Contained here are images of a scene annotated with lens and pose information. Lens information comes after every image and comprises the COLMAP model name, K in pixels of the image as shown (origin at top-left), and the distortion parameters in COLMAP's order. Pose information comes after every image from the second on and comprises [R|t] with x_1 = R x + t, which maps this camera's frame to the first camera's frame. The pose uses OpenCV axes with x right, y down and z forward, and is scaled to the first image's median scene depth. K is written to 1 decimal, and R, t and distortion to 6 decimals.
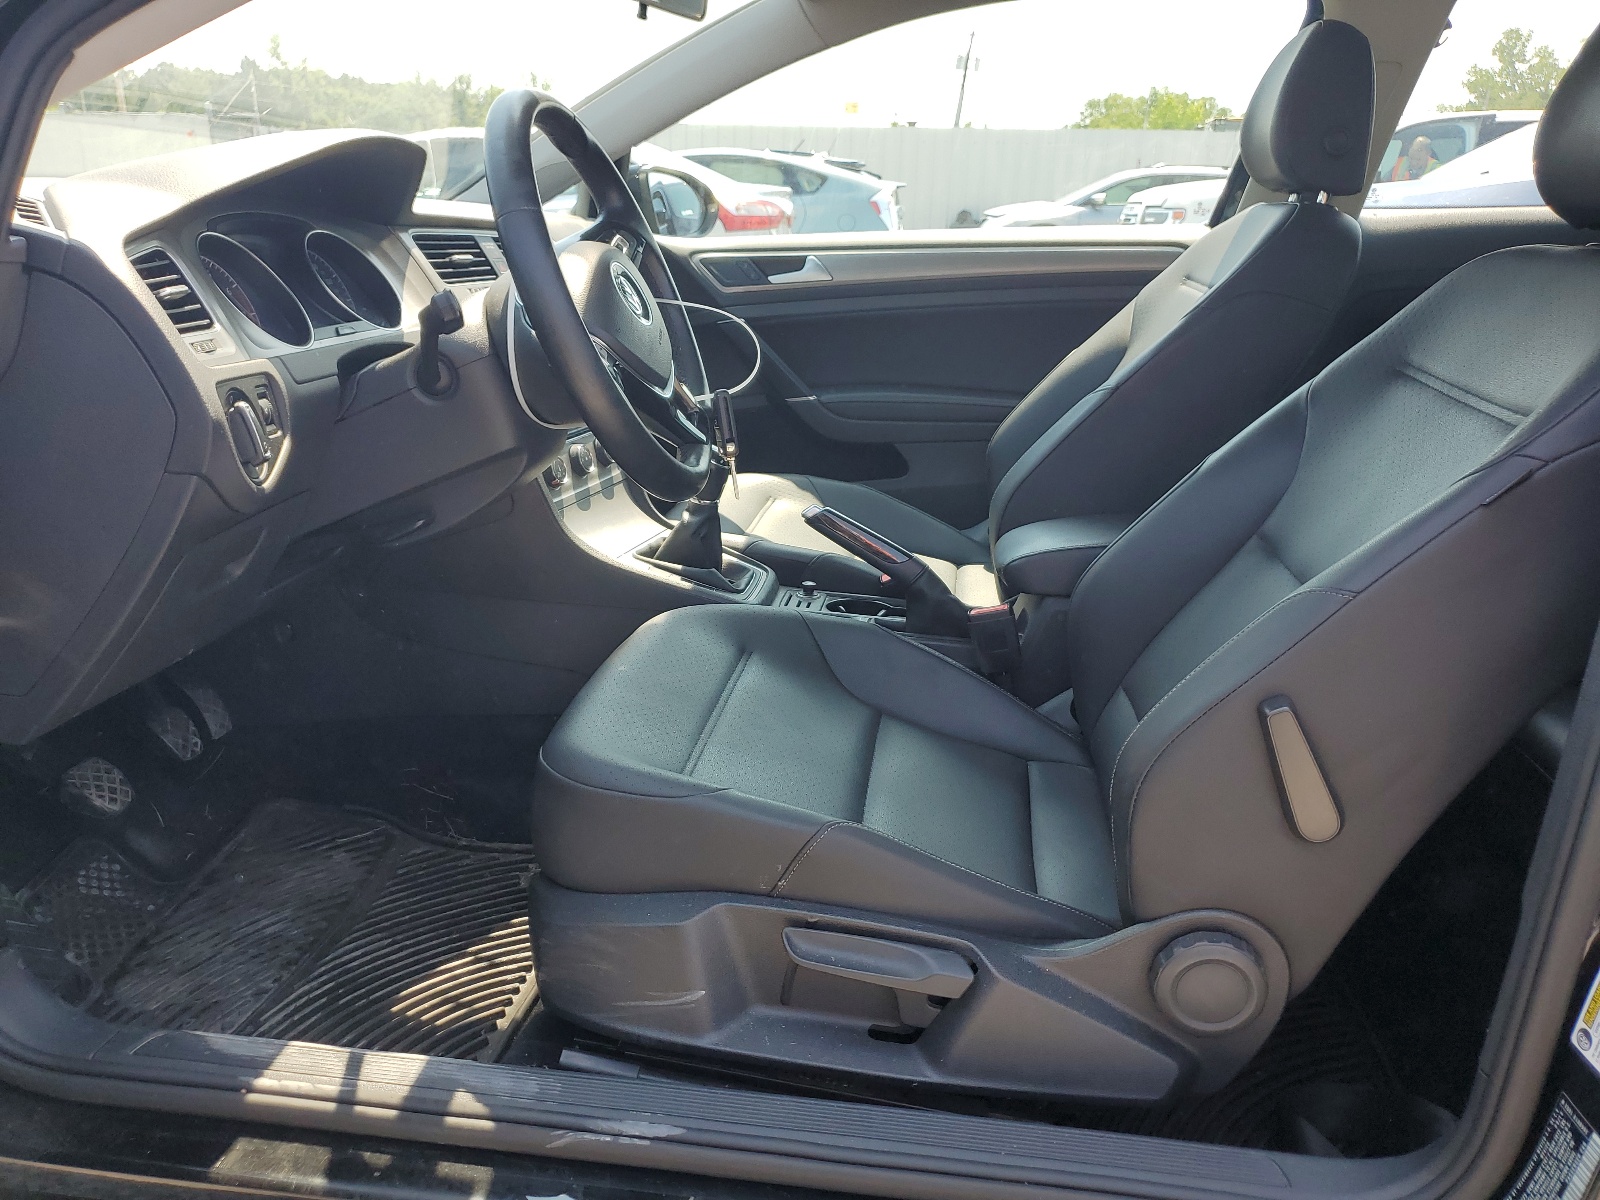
lens RADIAL K [[1224.8, 0, 801.4], [0, 1224.8, 594.7], [0, 0, 1]] dist [-0.005219, -0.002720]
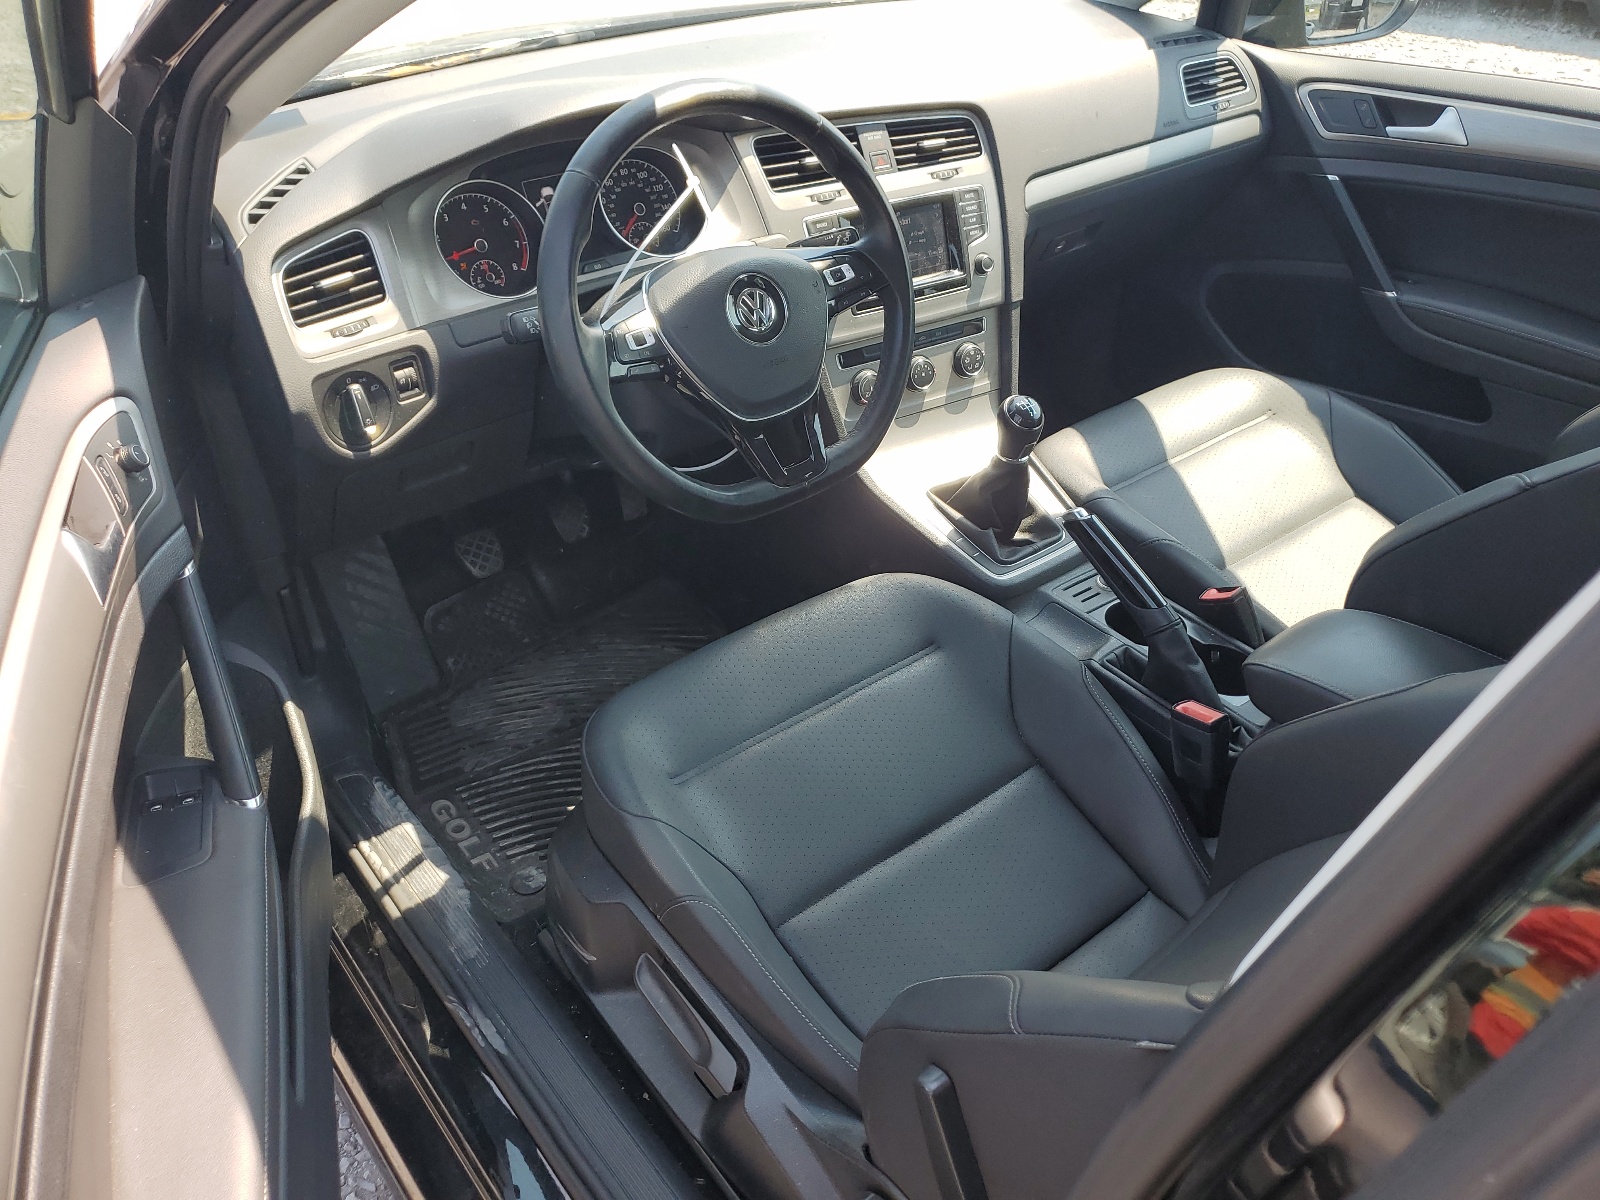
lens RADIAL K [[1224.8, 0, 805.0], [0, 1224.8, 600.1], [0, 0, 1]] dist [-0.005219, -0.002720]
pose [[0.730046, 0.373541, -0.572277, 0.493743], [-0.190892, 0.915529, 0.354073, -0.356938], [0.656196, -0.149246, 0.739684, 0.256301]]
